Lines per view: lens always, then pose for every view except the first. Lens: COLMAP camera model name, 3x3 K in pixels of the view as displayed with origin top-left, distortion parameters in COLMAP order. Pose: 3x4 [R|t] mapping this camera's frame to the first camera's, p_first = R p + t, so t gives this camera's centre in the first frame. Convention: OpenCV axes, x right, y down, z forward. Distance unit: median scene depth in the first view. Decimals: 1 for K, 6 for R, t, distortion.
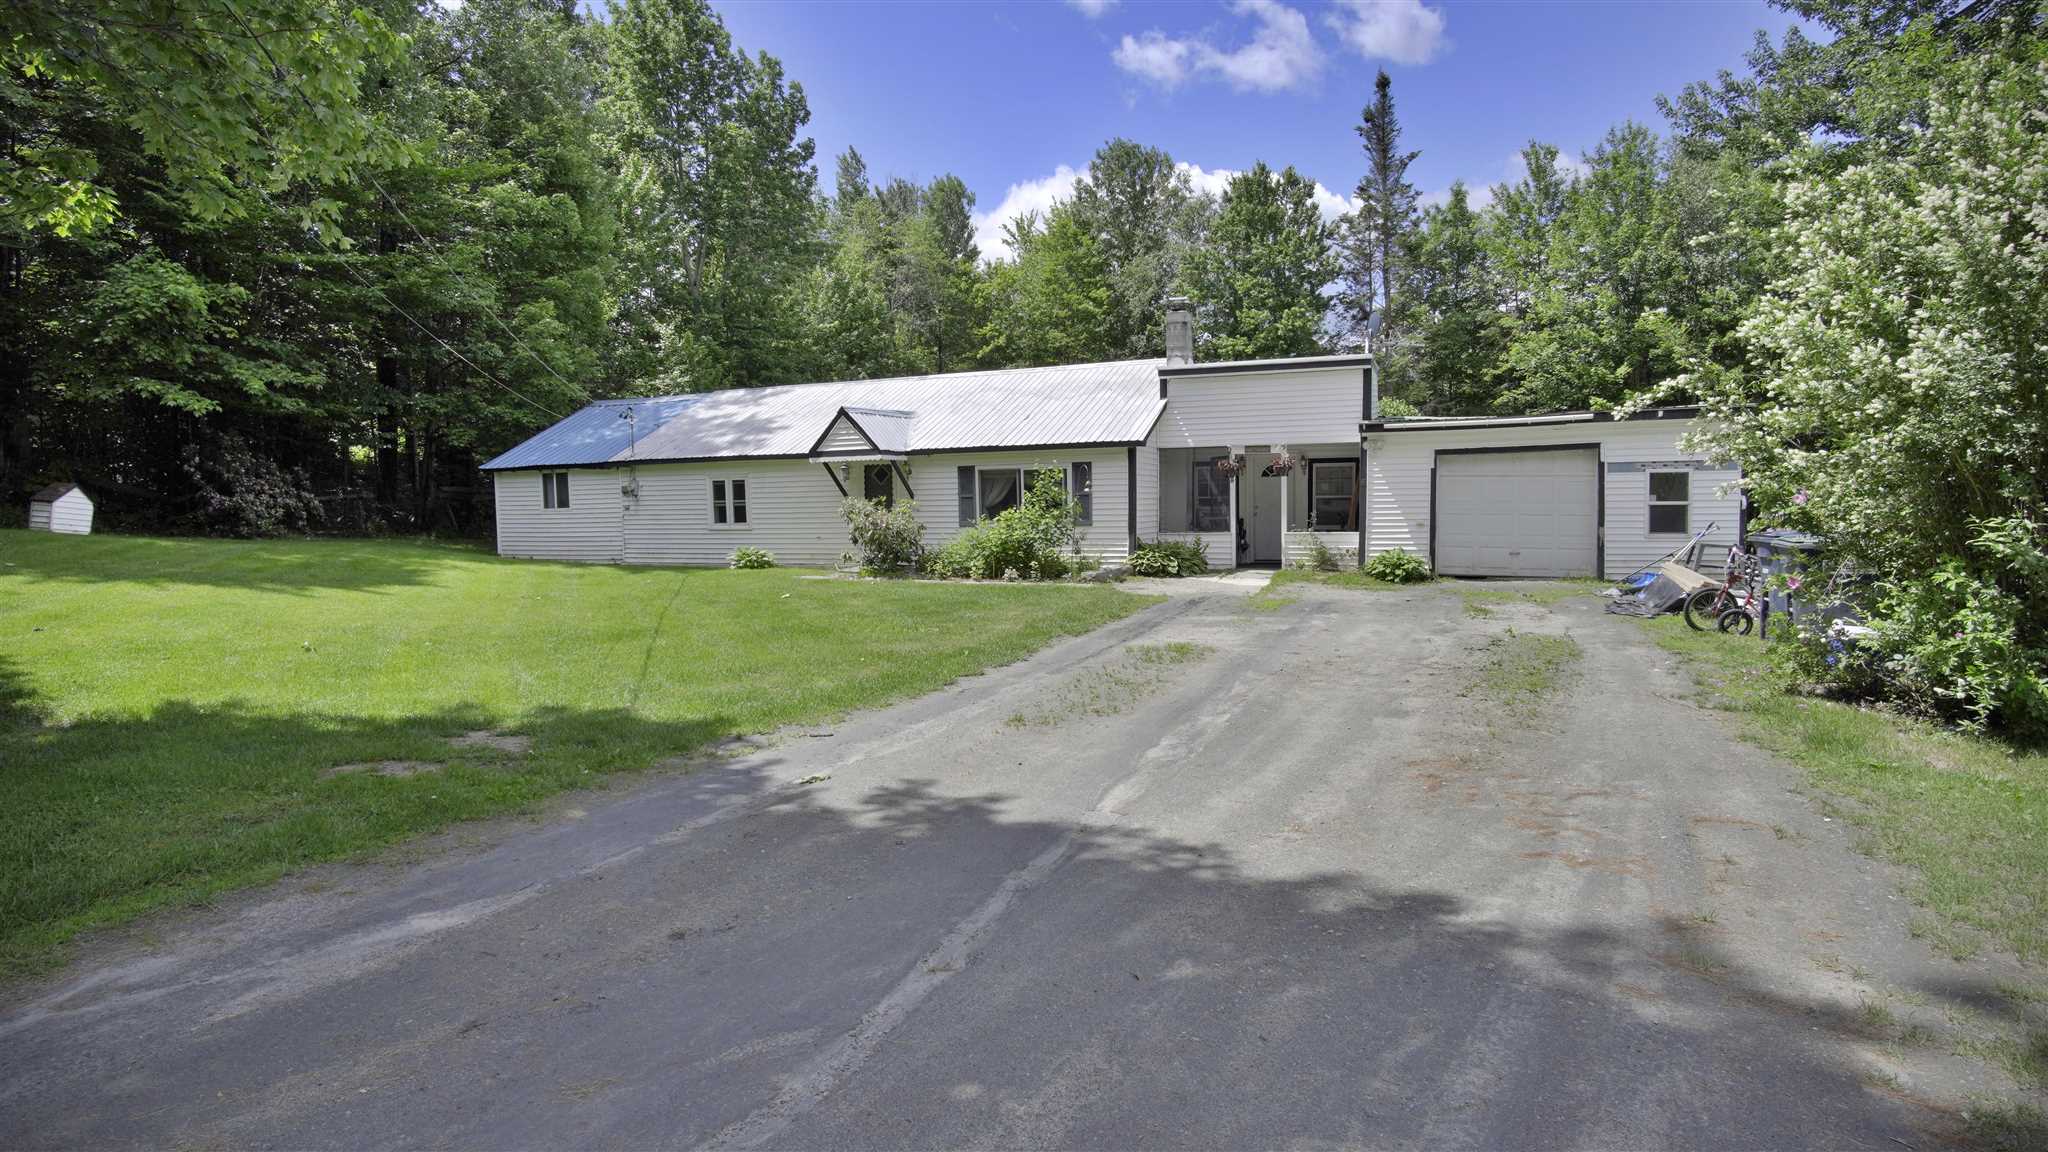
lens RADIAL K [[1730.3, 0, 1024.1], [0, 1730.3, 576.4], [0, 0, 1]] dist [-0.017088, -0.003704]
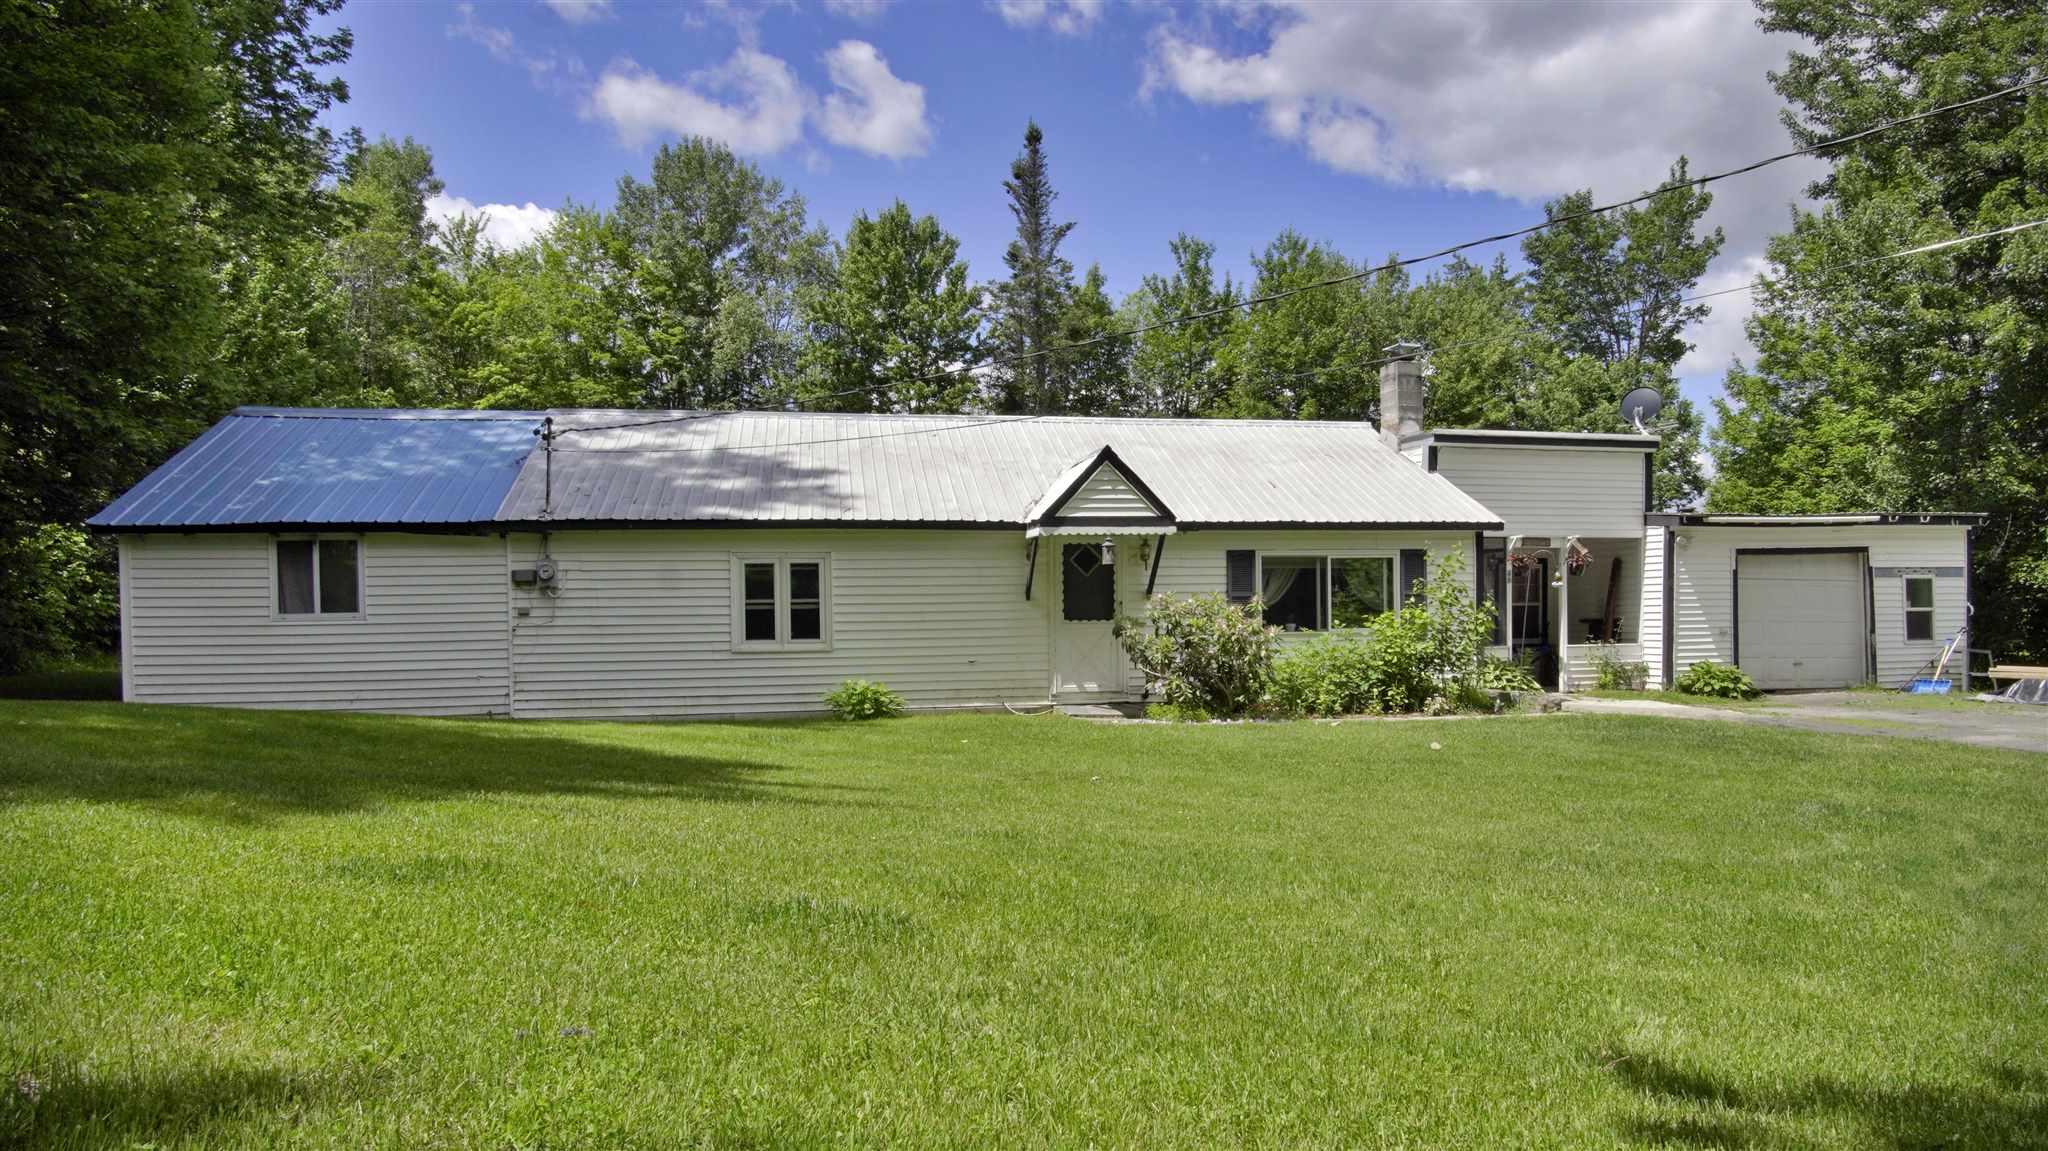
lens RADIAL K [[1730.3, 0, 1023.9], [0, 1730.3, 584.0], [0, 0, 1]] dist [-0.017088, -0.003704]
pose [[0.642673, 0.026701, 0.765676, -0.590174], [0.039589, 0.996900, -0.067993, -0.008037], [-0.765117, 0.074010, 0.639623, 0.621905]]
